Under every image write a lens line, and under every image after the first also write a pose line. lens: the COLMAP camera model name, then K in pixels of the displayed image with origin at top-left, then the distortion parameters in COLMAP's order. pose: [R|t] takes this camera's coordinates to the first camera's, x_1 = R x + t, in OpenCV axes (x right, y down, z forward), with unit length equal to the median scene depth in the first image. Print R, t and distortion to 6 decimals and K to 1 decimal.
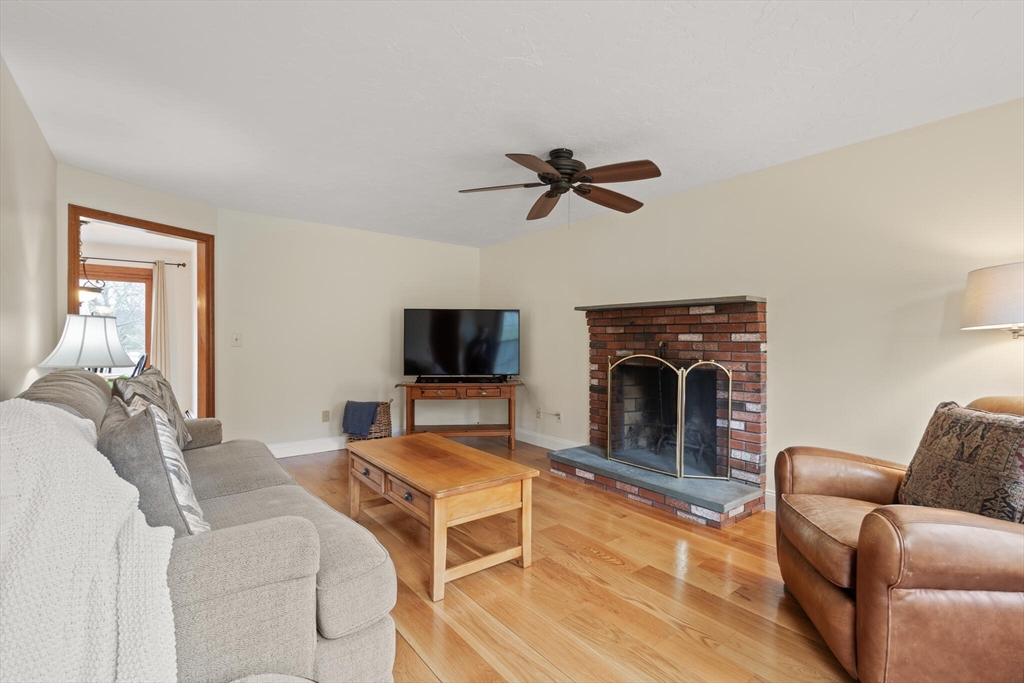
lens RADIAL K [[466.5, 0, 512.1], [0, 466.5, 342.0], [0, 0, 1]] dist [0.011294, -0.004704]
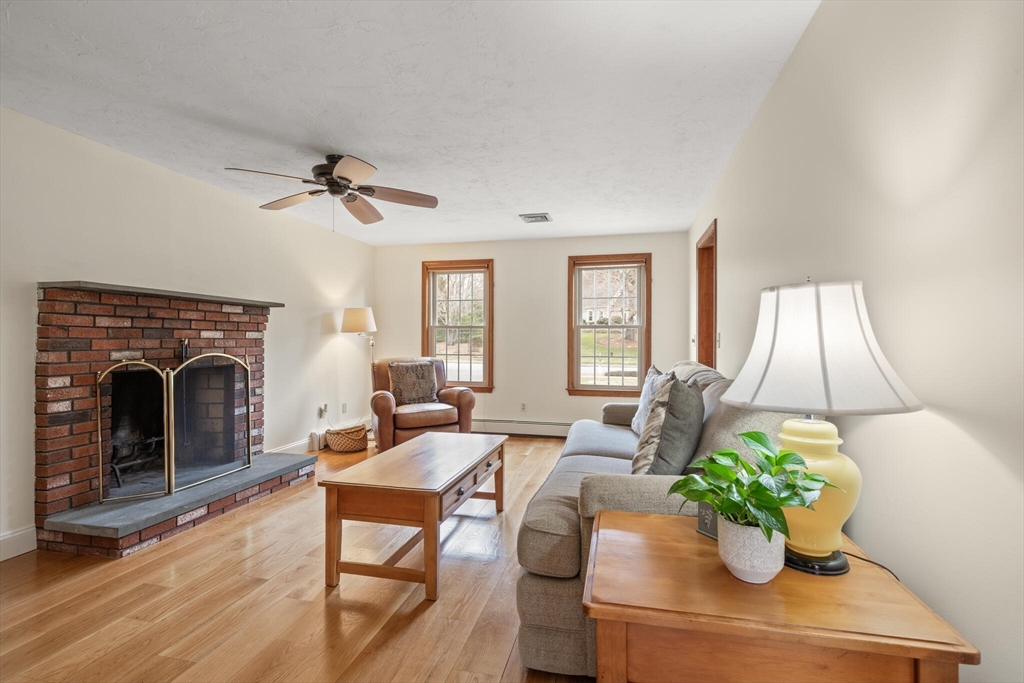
lens RADIAL K [[466.5, 0, 512.6], [0, 466.5, 342.1], [0, 0, 1]] dist [0.011294, -0.004704]
pose [[-0.624652, -0.002535, 0.780899, -0.800335], [0.006898, 0.999938, 0.008764, 0.002088], [-0.780873, 0.010861, -0.624596, 1.132004]]
